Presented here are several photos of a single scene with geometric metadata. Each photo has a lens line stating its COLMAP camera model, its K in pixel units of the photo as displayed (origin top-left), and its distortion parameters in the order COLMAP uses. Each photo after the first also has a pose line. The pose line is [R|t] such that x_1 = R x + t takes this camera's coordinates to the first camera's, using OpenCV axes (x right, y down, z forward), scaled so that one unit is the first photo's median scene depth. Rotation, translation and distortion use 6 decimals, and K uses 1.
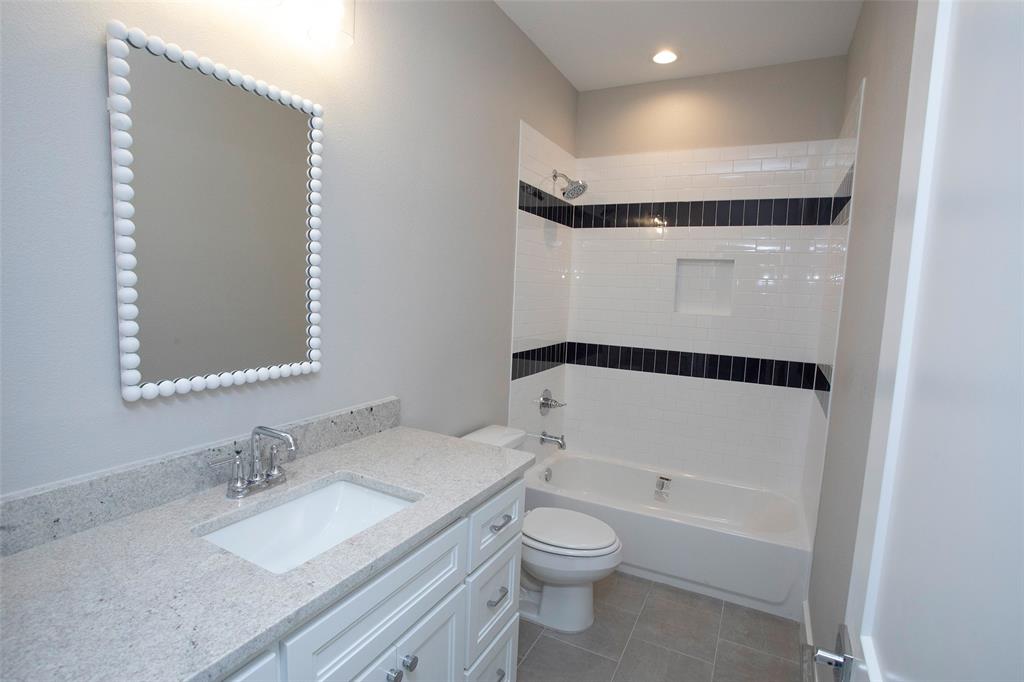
lens RADIAL K [[501.4, 0, 509.7], [0, 501.4, 345.7], [0, 0, 1]] dist [-0.065820, 0.027779]
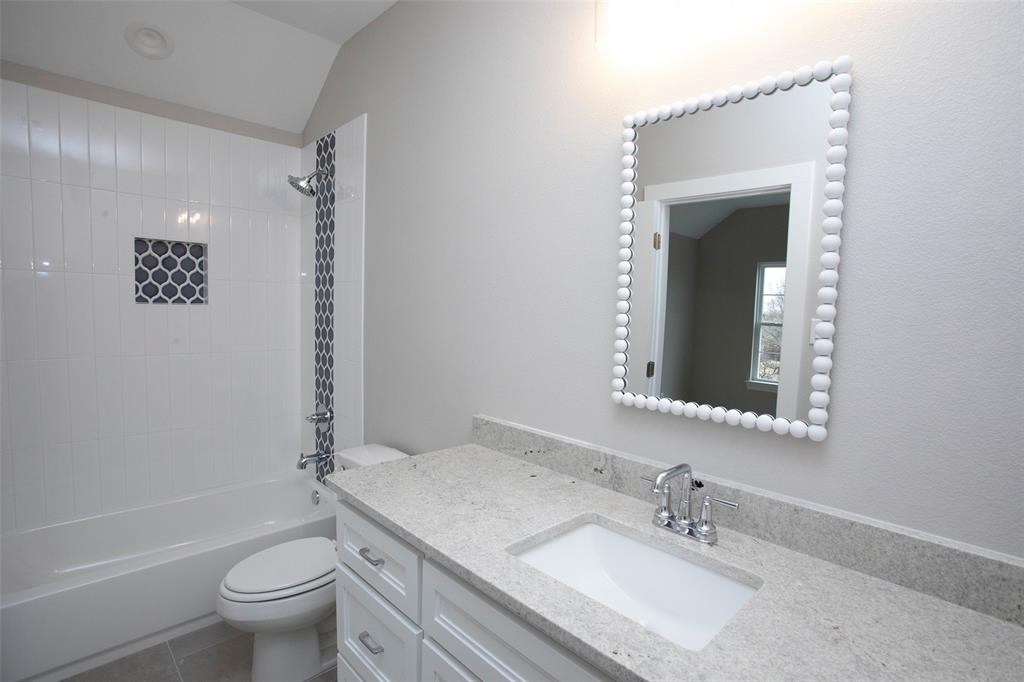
lens RADIAL K [[501.4, 0, 509.7], [0, 501.4, 345.7], [0, 0, 1]] dist [-0.065820, 0.027779]
pose [[-0.284288, 0.022897, -0.958466, 0.543467], [-0.145788, 0.987057, 0.066822, -0.078840], [0.947590, 0.158730, -0.277270, 1.043468]]
